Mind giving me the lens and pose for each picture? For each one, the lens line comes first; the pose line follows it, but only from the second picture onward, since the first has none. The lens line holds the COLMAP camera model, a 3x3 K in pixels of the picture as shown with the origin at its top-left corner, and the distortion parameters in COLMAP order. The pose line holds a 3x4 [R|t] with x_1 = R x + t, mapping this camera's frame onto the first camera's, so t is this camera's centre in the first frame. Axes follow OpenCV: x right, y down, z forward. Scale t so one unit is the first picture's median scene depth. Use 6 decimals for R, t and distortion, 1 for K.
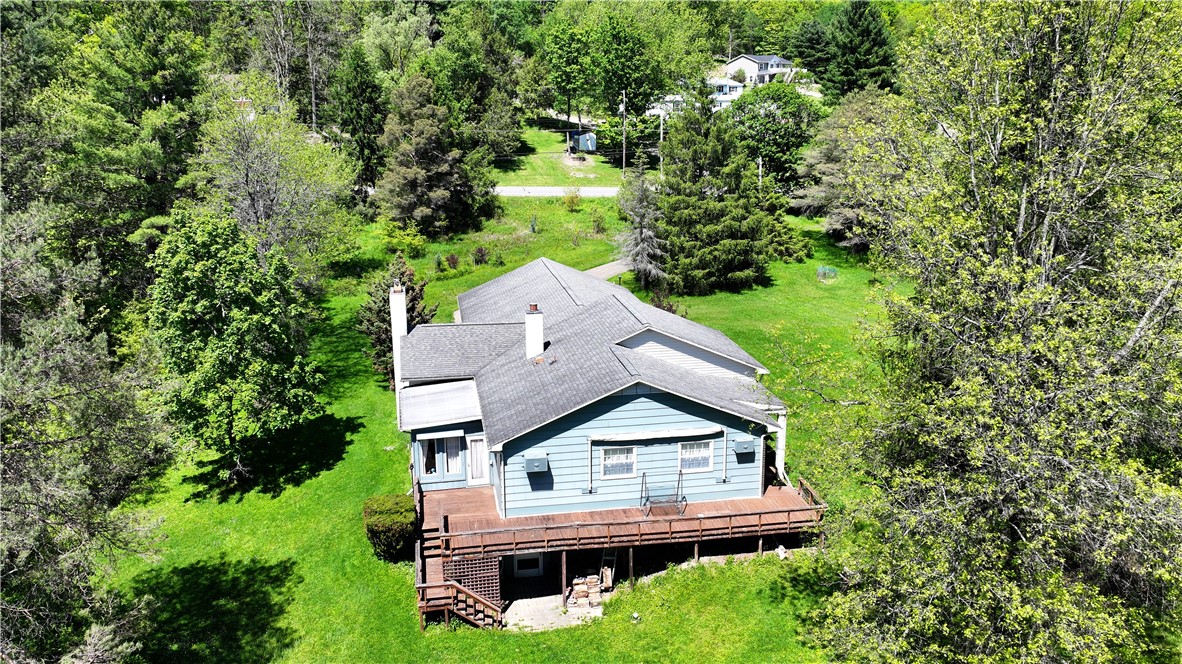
lens RADIAL K [[956.4, 0, 589.5], [0, 956.4, 328.7], [0, 0, 1]] dist [0.000827, 0.010041]
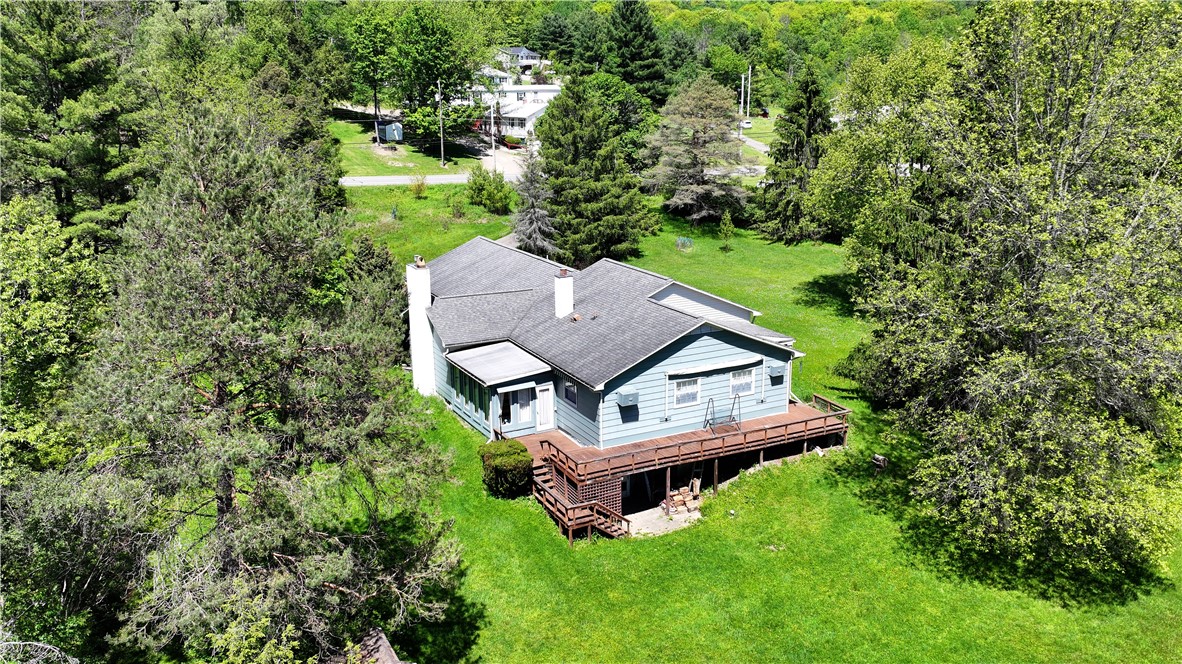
lens RADIAL K [[956.4, 0, 588.8], [0, 956.4, 331.6], [0, 0, 1]] dist [0.000827, 0.010041]
pose [[0.955821, -0.074296, 0.284406, -0.297224], [0.071191, 0.997236, 0.021253, 0.021779], [-0.285199, -0.000067, 0.958468, -0.072235]]
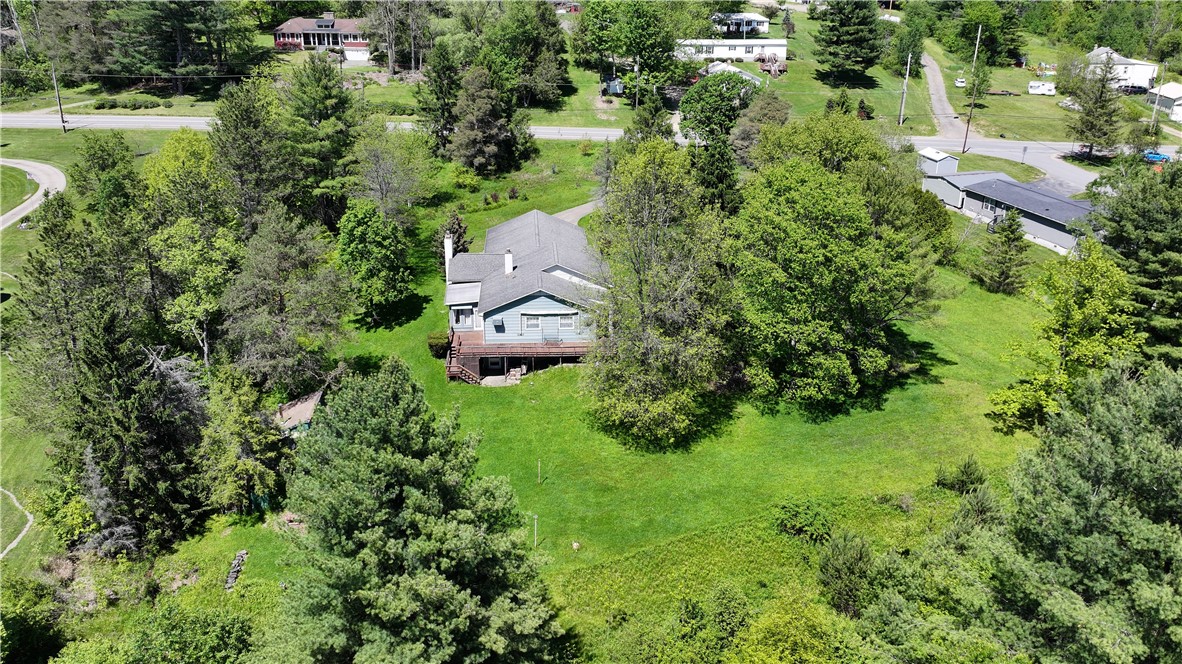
lens RADIAL K [[956.4, 0, 590.8], [0, 956.4, 331.9], [0, 0, 1]] dist [0.000827, 0.010041]
pose [[0.994318, 0.054860, -0.091221, 0.278220], [-0.041514, 0.988960, 0.142248, -0.130122], [0.098018, -0.137653, 0.985619, -0.946737]]
